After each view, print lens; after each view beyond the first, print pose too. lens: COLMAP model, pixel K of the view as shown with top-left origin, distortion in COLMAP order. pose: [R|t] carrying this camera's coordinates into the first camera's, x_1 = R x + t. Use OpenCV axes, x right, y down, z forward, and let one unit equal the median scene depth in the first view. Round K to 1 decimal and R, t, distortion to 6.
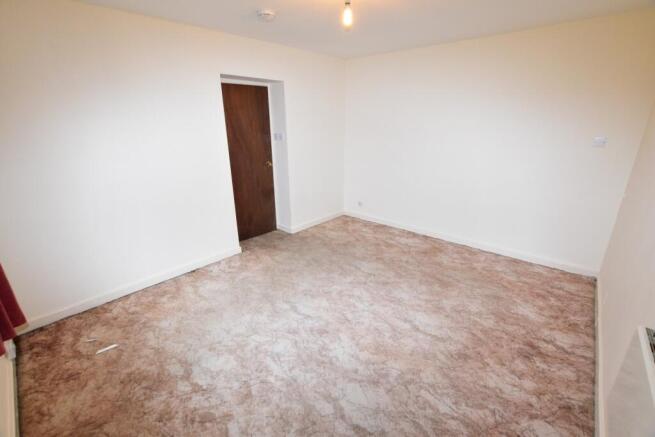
lens RADIAL K [[289.0, 0, 326.8], [0, 289.0, 216.9], [0, 0, 1]] dist [-0.027315, 0.000339]
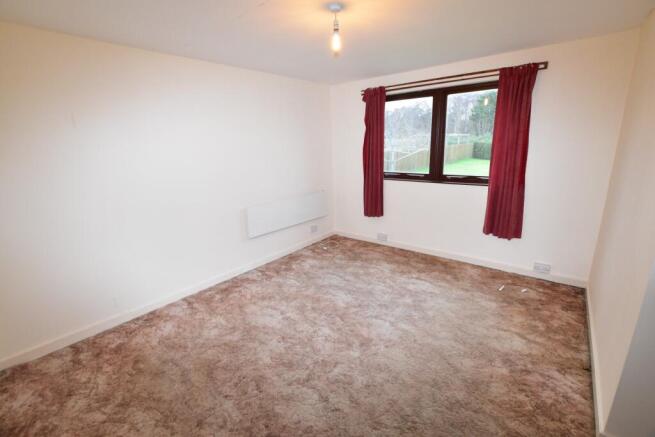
lens RADIAL K [[289.0, 0, 326.8], [0, 289.0, 216.9], [0, 0, 1]] dist [-0.027315, 0.000339]
pose [[-0.998306, 0.051331, -0.027393, 0.115443], [0.028613, 0.843071, 0.537040, -0.499239], [0.050661, 0.535346, -0.843112, 1.510375]]
